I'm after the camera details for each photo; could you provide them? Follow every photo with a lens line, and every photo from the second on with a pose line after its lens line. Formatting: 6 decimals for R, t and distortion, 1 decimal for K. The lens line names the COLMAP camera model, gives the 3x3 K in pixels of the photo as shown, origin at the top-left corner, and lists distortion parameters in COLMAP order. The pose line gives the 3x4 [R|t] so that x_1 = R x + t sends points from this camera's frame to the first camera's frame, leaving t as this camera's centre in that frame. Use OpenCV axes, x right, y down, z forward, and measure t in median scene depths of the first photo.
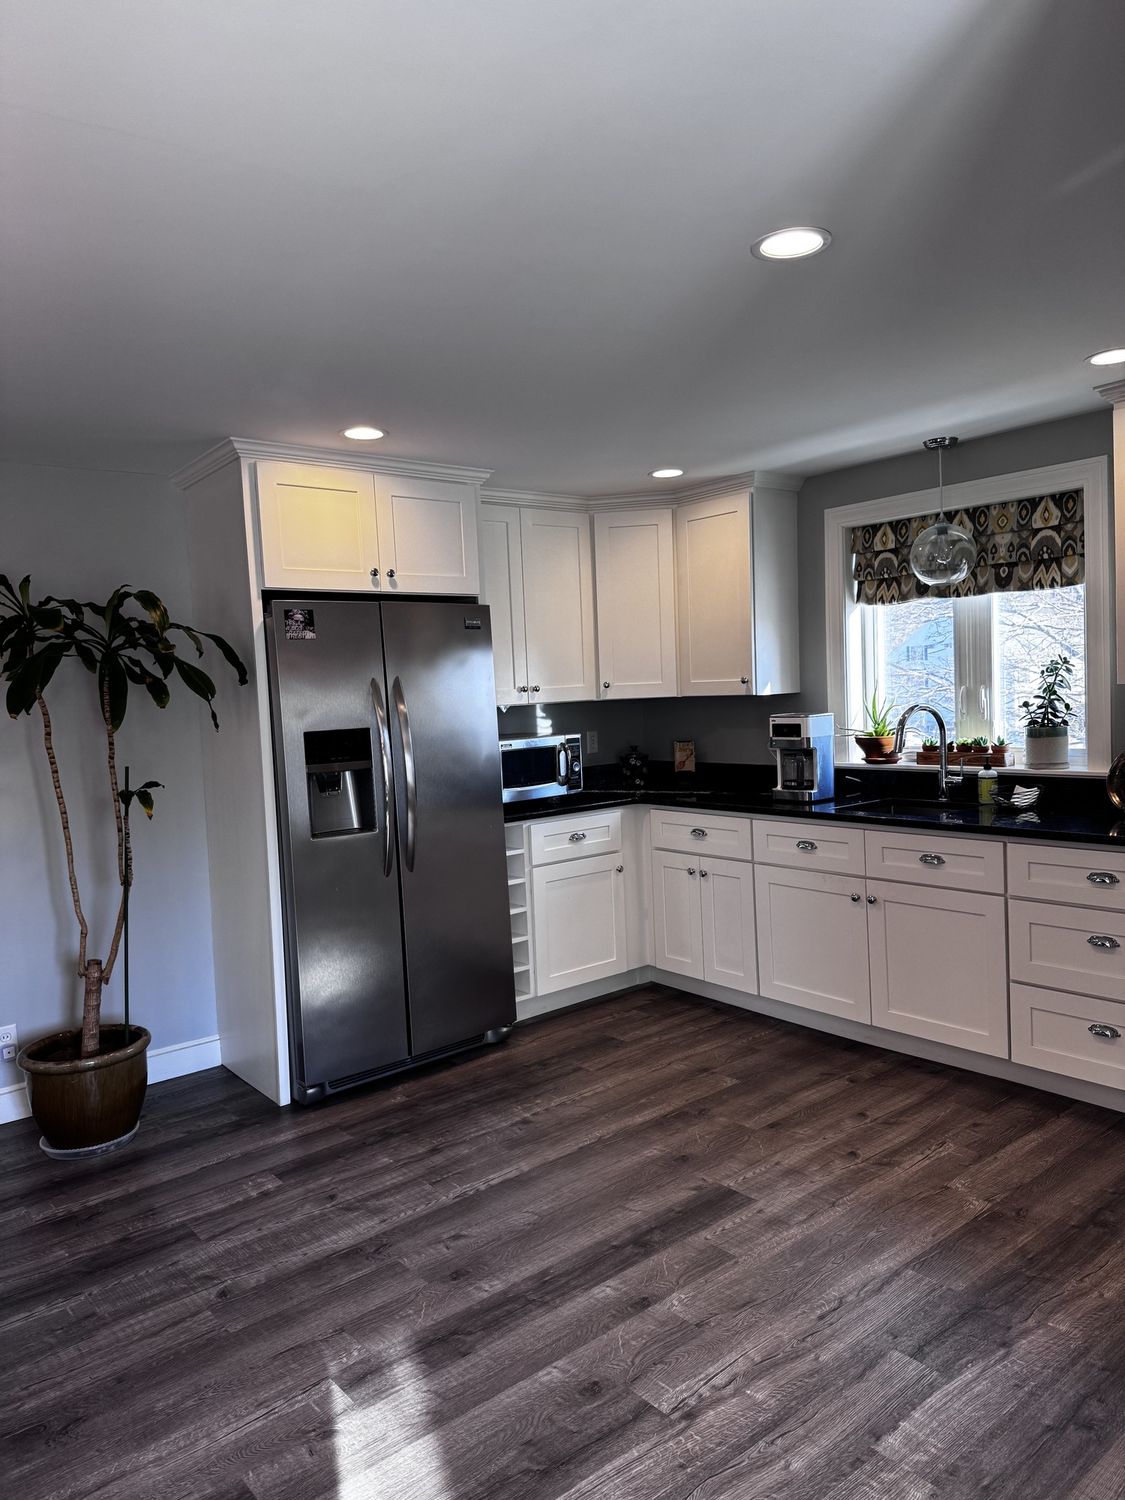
lens RADIAL K [[1053.7, 0, 551.0], [0, 1053.7, 754.5], [0, 0, 1]] dist [0.037326, -0.028136]
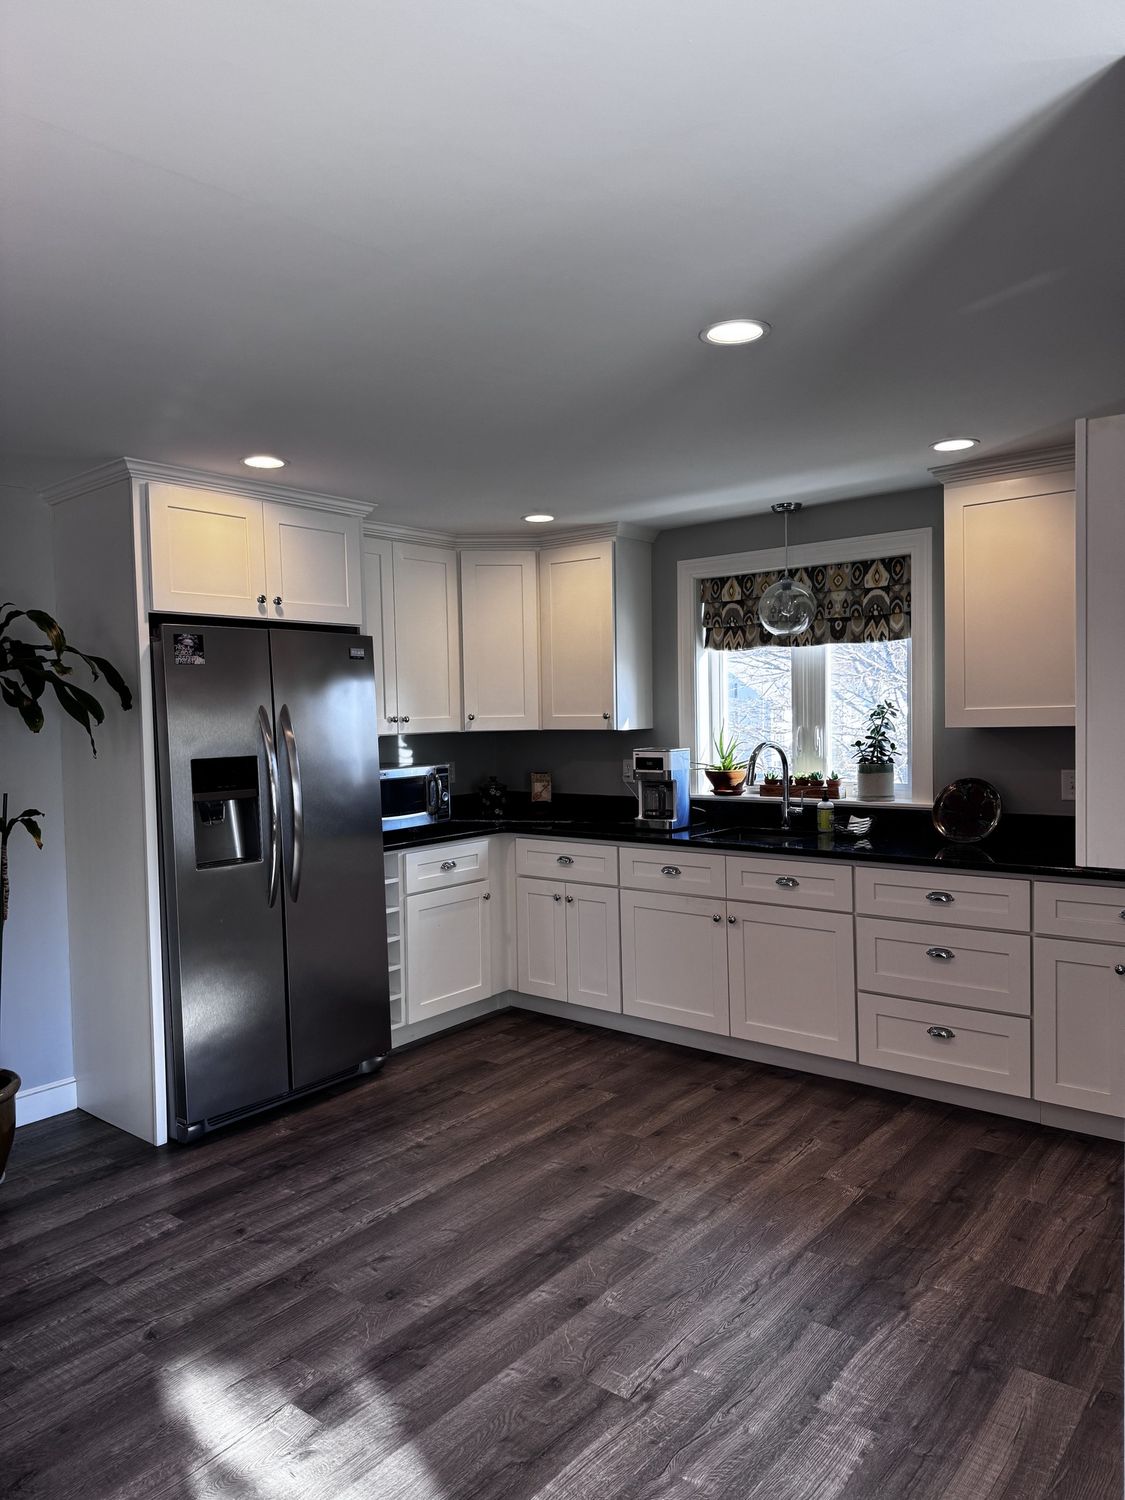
lens RADIAL K [[1053.7, 0, 551.0], [0, 1053.7, 754.5], [0, 0, 1]] dist [0.037326, -0.028136]
pose [[0.979074, 0.015183, 0.202936, -0.125640], [-0.009184, 0.999493, -0.030470, 0.001816], [-0.203296, 0.027969, 0.978718, -0.034891]]
